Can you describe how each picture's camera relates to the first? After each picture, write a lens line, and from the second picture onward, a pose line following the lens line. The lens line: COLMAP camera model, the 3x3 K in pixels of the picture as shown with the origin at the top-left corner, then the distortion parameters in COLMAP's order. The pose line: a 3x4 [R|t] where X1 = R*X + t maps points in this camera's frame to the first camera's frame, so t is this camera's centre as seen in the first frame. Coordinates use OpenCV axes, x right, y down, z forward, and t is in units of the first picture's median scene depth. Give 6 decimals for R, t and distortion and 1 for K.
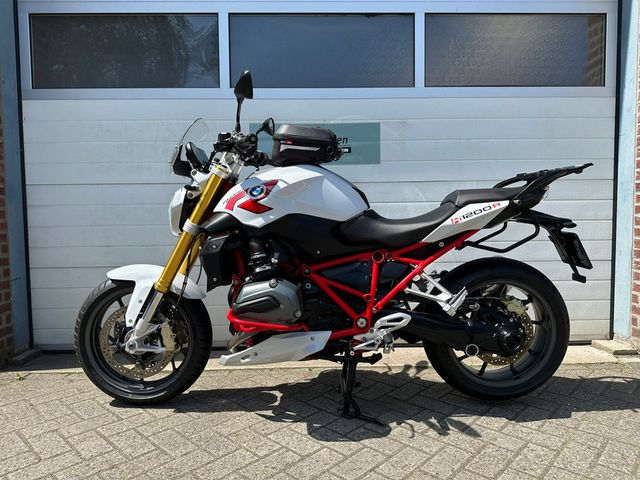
lens RADIAL K [[449.5, 0, 317.5], [0, 449.5, 239.8], [0, 0, 1]] dist [0.013281, -0.001972]
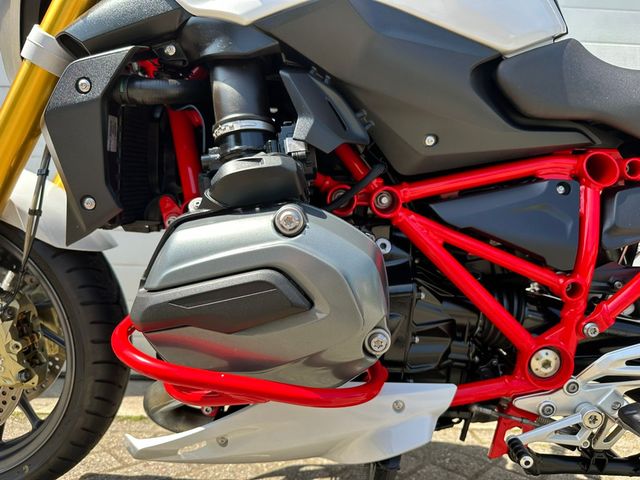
lens RADIAL K [[459.4, 0, 320.0], [0, 459.4, 240.0], [0, 0, 1]] dist [-0.005652, -0.002776]
pose [[0.998731, 0.050313, -0.002390, -0.072927], [-0.050106, 0.997238, 0.054824, 0.085077], [0.005141, -0.054635, 0.998493, 0.676207]]
